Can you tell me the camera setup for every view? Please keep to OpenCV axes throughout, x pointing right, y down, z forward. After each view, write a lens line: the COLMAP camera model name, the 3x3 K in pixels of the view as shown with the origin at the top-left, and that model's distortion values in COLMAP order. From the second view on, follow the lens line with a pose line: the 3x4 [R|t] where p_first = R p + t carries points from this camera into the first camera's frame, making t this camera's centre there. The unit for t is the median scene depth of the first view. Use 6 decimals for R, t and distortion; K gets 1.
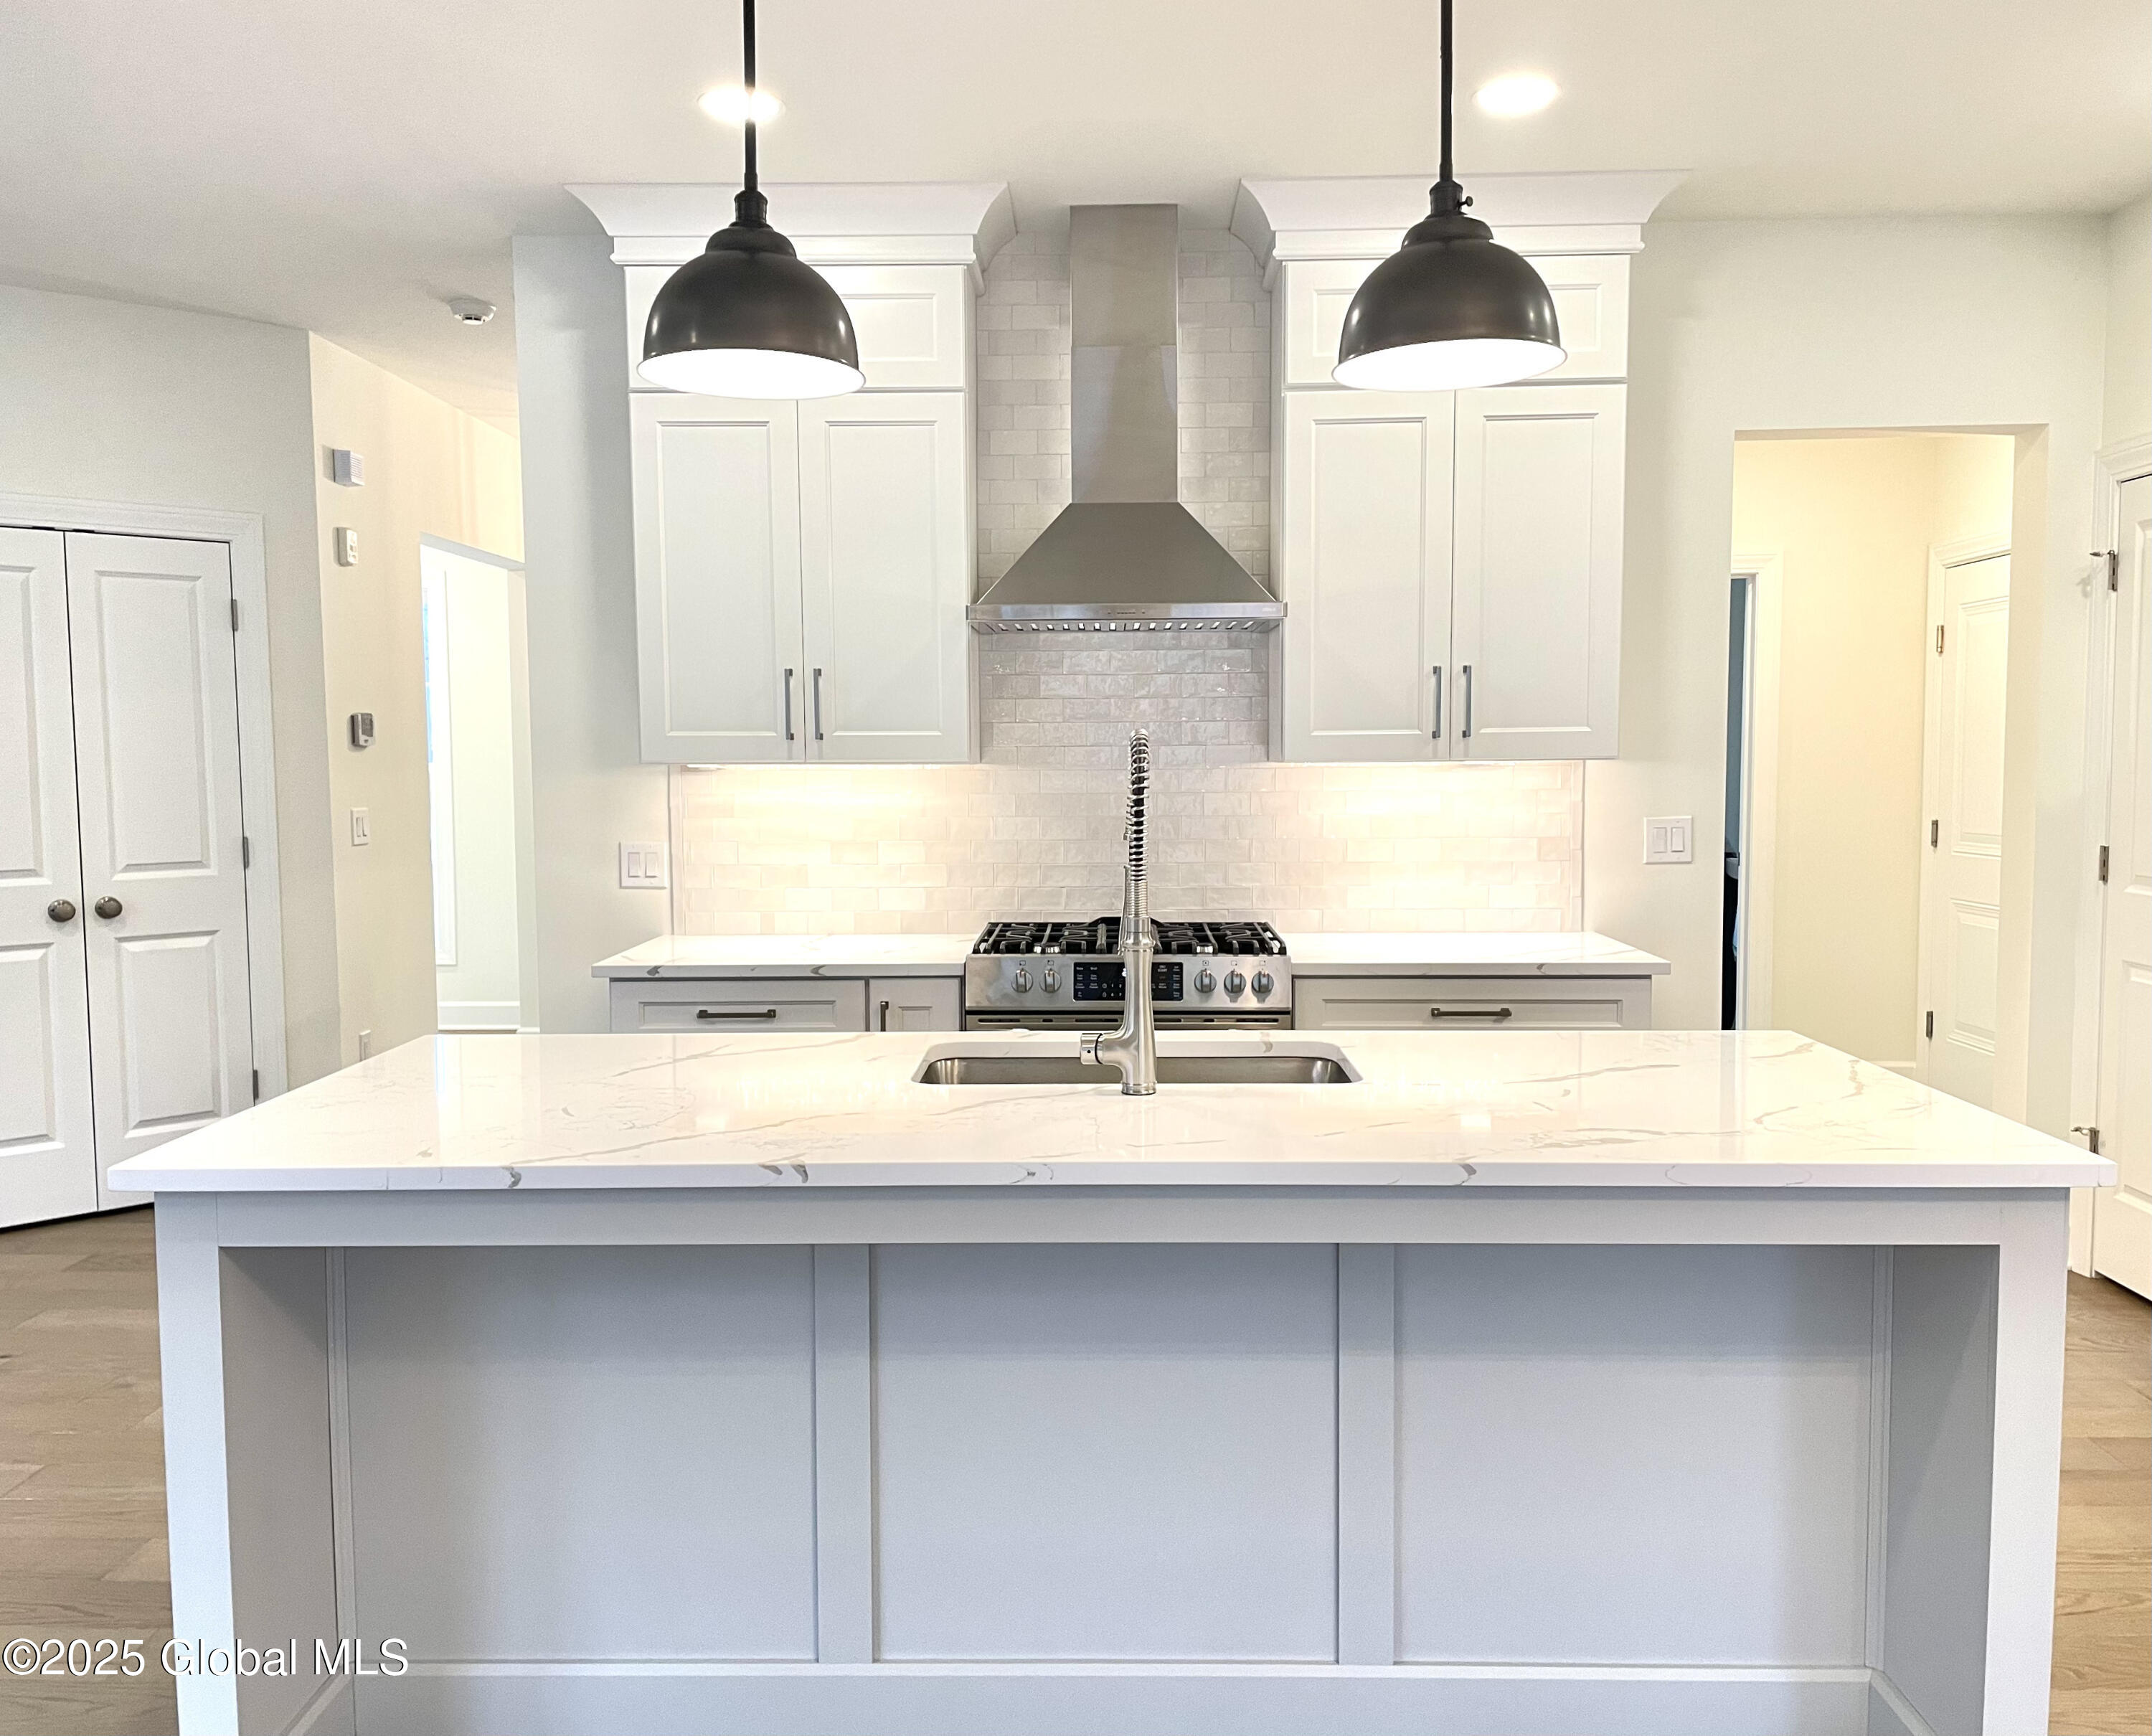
lens RADIAL K [[1725.9, 0, 1078.2], [0, 1725.9, 874.5], [0, 0, 1]] dist [0.030602, -0.000691]
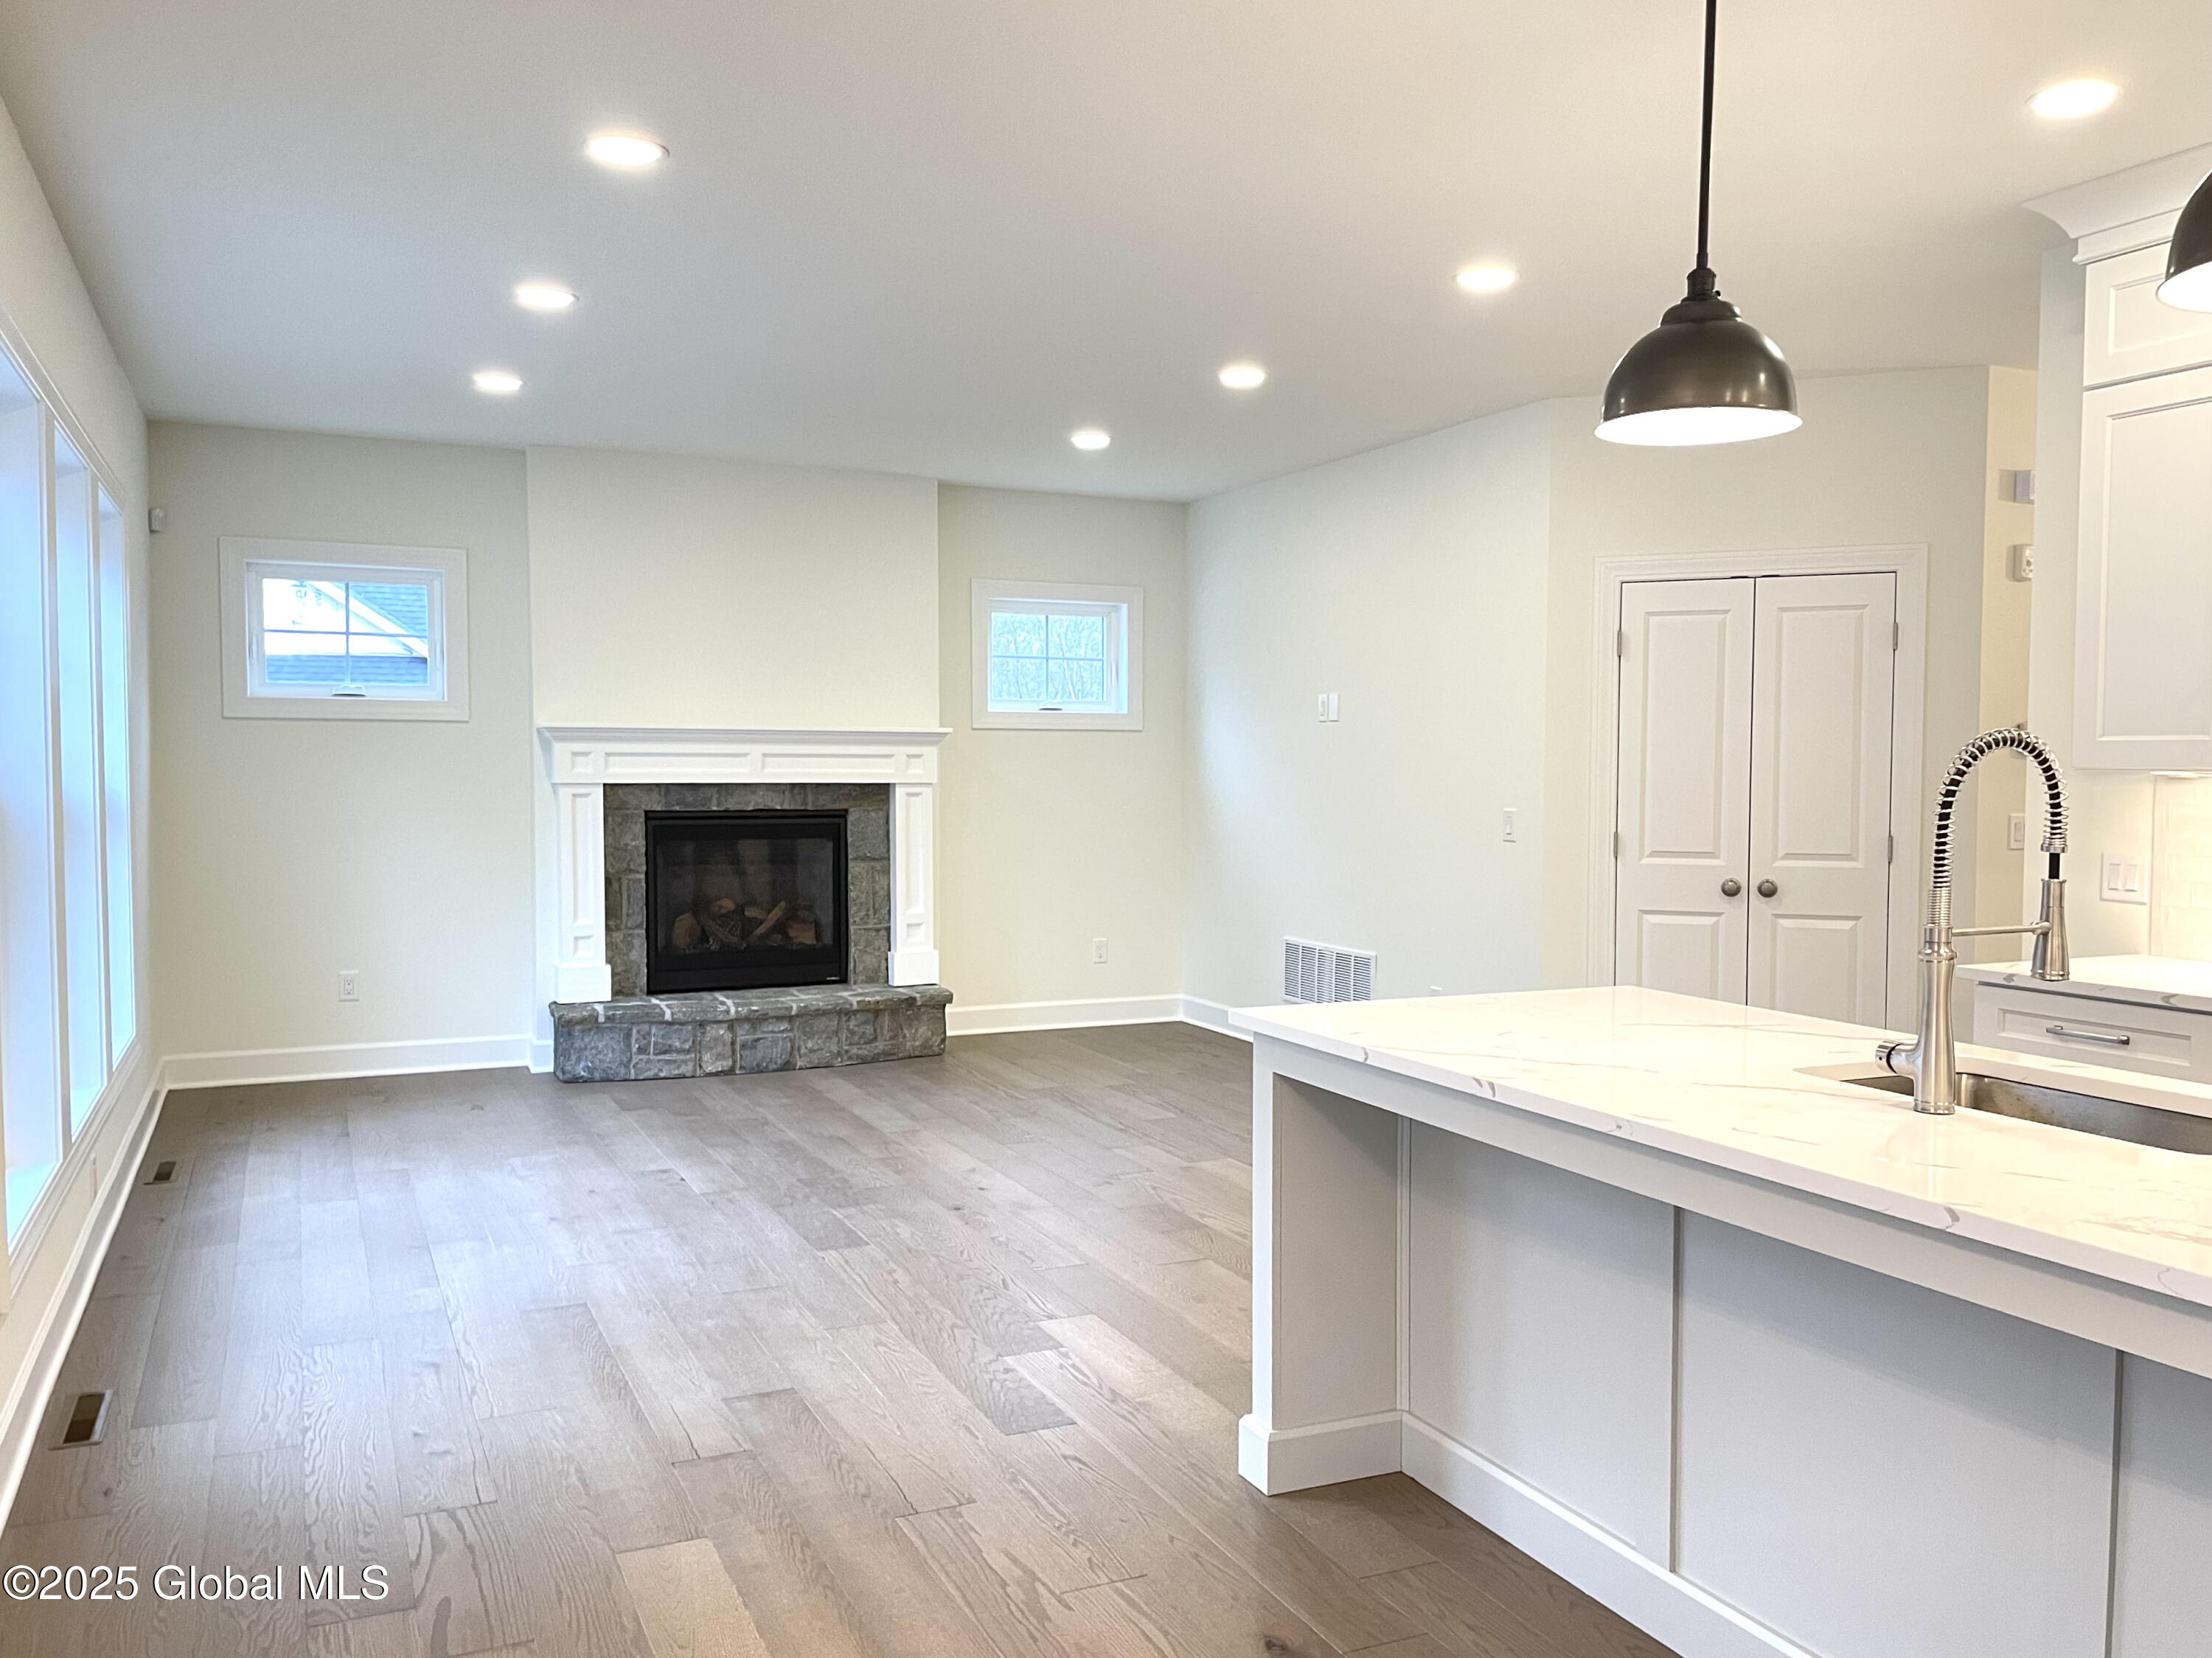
lens RADIAL K [[1748.6, 0, 1106.0], [0, 1748.6, 829.5], [0, 0, 1]] dist [0.001550, -0.004910]
pose [[0.418662, 0.041148, -0.907209, 0.381257], [-0.071079, 0.997393, 0.012436, -0.004196], [0.905356, 0.059277, 0.420496, 0.092321]]
